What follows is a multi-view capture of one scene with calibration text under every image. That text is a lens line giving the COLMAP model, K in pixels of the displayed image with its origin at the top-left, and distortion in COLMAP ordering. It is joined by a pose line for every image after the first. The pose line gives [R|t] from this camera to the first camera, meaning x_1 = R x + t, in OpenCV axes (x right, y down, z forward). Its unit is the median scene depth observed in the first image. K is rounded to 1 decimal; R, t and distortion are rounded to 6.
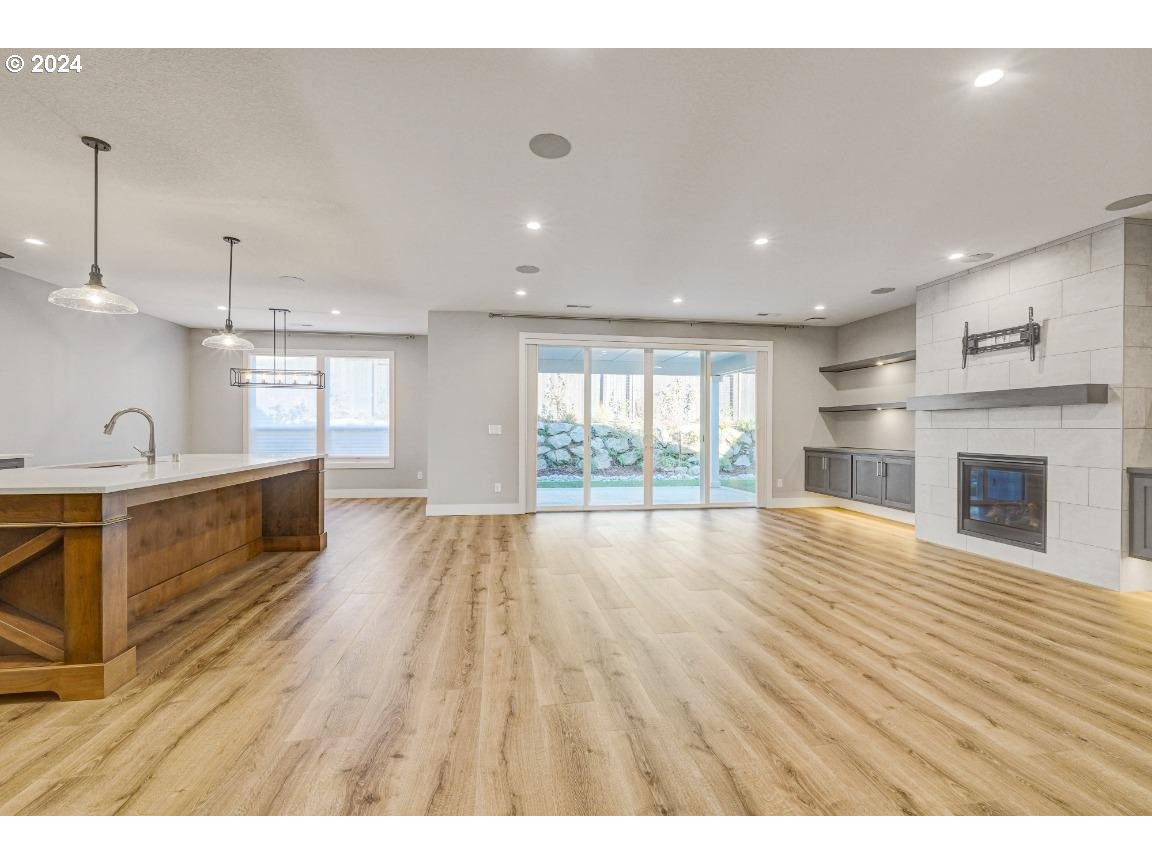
lens RADIAL K [[488.4, 0, 572.3], [0, 488.4, 426.8], [0, 0, 1]] dist [0.000012, 0.000176]
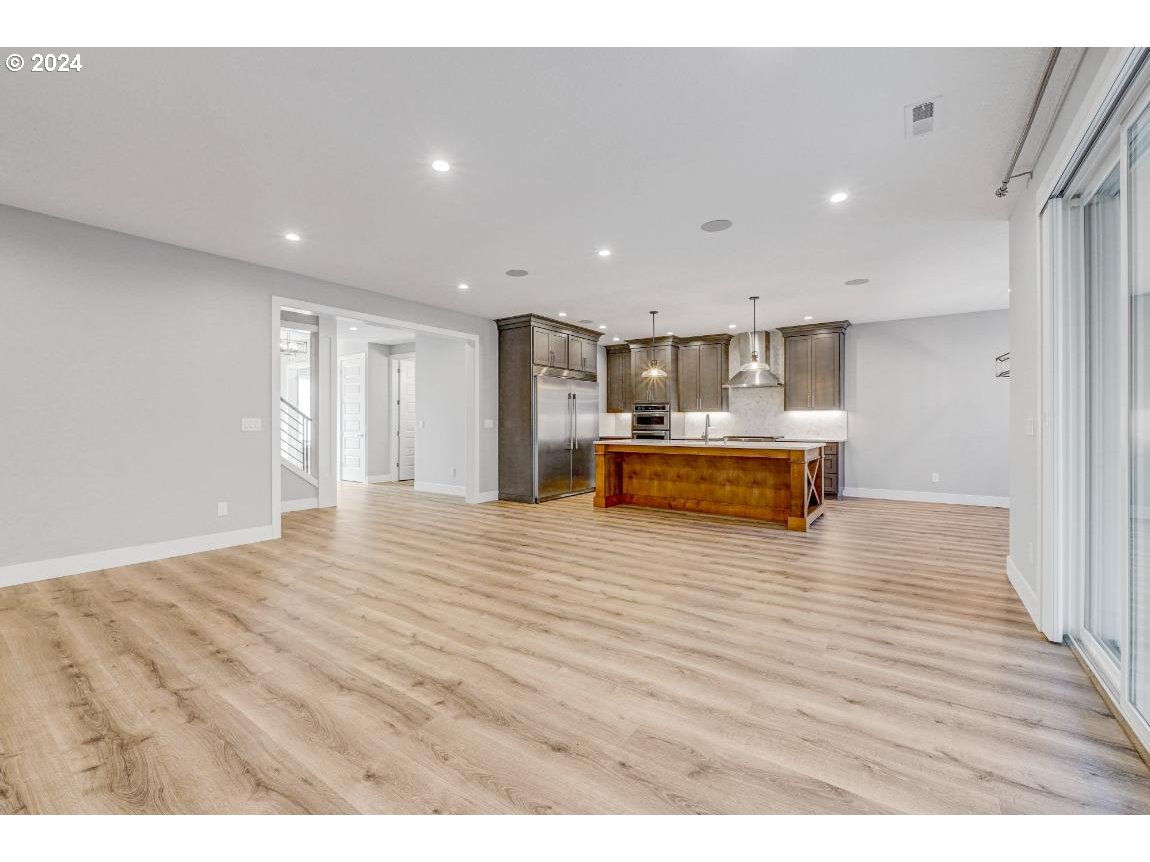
lens RADIAL K [[487.6, 0, 571.3], [0, 487.6, 425.8], [0, 0, 1]] dist [0.000012, 0.000176]
pose [[-0.701466, -0.001338, -0.712702, 0.668383], [-0.000999, 0.999999, -0.000895, 0.008566], [0.712702, 0.000084, -0.701467, 1.440087]]
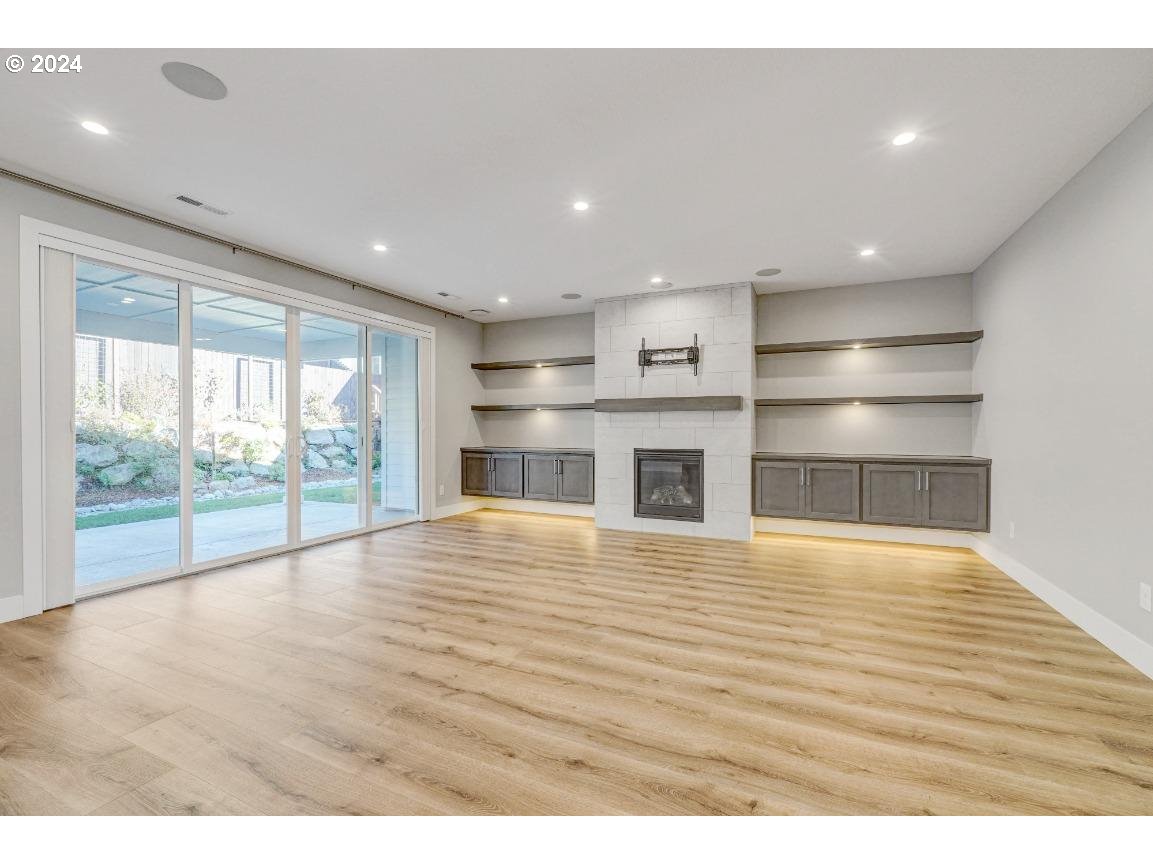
lens RADIAL K [[501.1, 0, 576.5], [0, 501.1, 432.0], [0, 0, 1]] dist [-0.006922, 0.000399]
pose [[0.559366, -0.008152, 0.828881, -0.293264], [-0.002398, 0.999932, 0.011453, -0.000011], [-0.828917, -0.008394, 0.559308, 0.457769]]
